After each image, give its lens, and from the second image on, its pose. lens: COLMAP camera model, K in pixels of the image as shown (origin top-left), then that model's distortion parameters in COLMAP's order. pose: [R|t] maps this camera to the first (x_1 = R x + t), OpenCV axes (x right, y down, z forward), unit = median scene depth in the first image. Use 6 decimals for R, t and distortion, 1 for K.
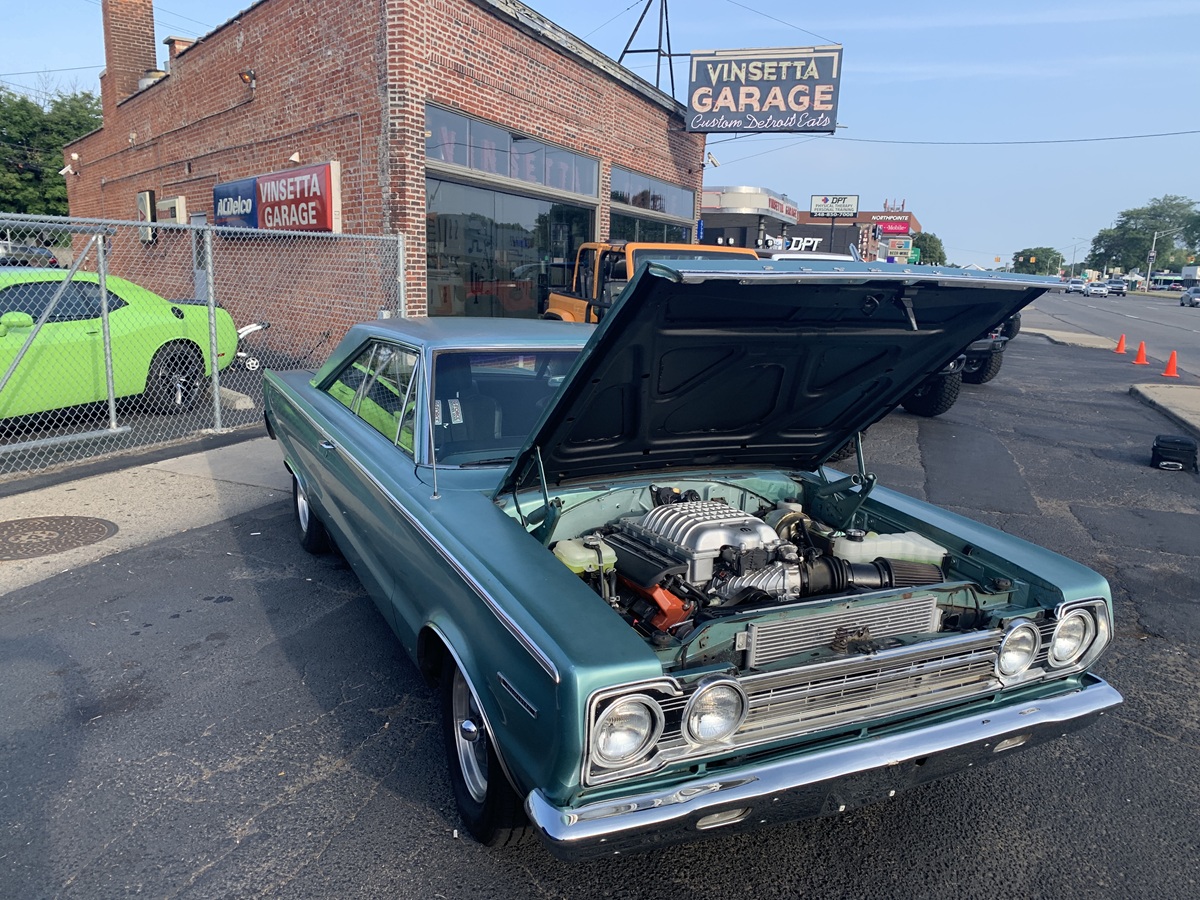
lens RADIAL K [[939.7, 0, 600.0], [0, 939.7, 450.0], [0, 0, 1]] dist [0.003004, 0.000563]
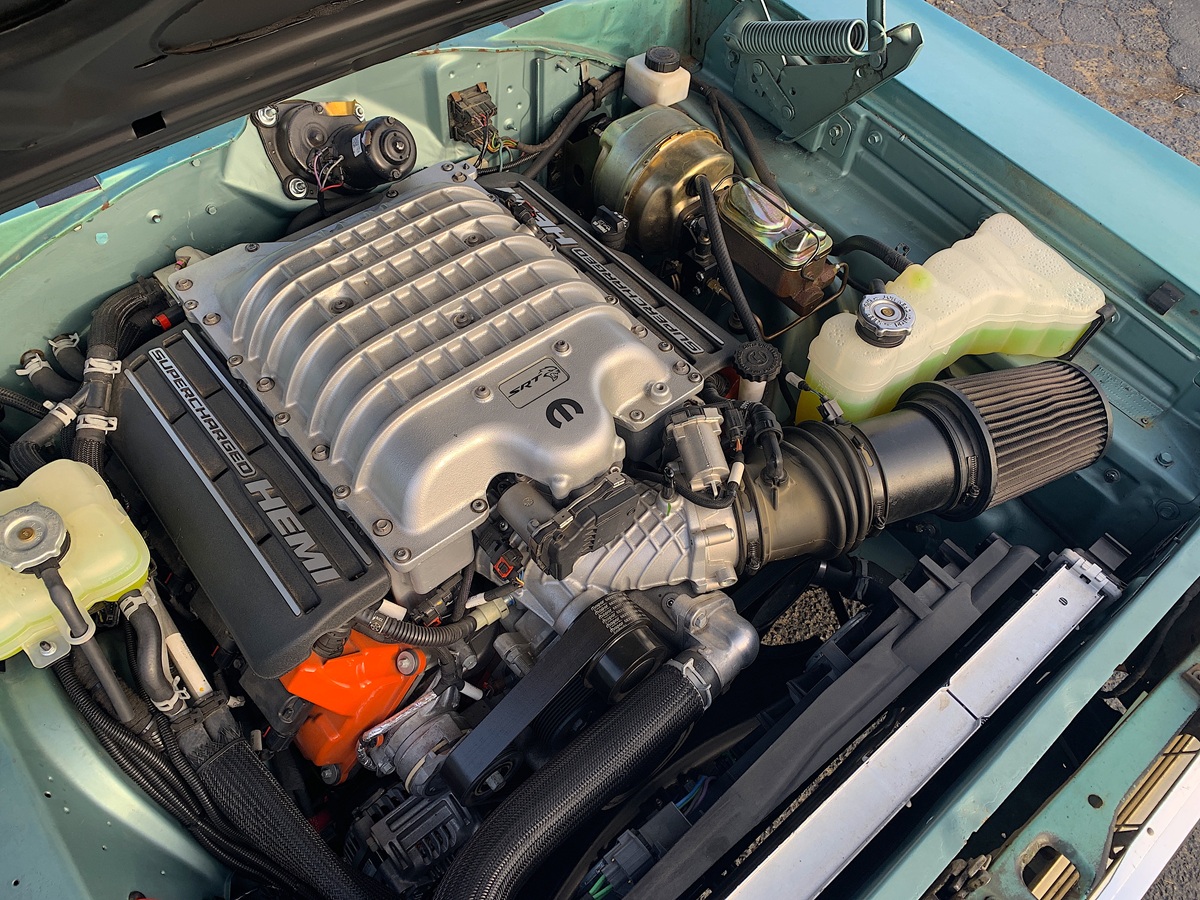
lens RADIAL K [[939.7, 0, 600.0], [0, 939.7, 450.0], [0, 0, 1]] dist [0.003004, 0.000563]
pose [[0.974640, -0.172115, 0.143016, 0.111721], [0.027231, 0.725565, 0.687615, -0.102870], [-0.222116, -0.666282, 0.711851, 0.716590]]
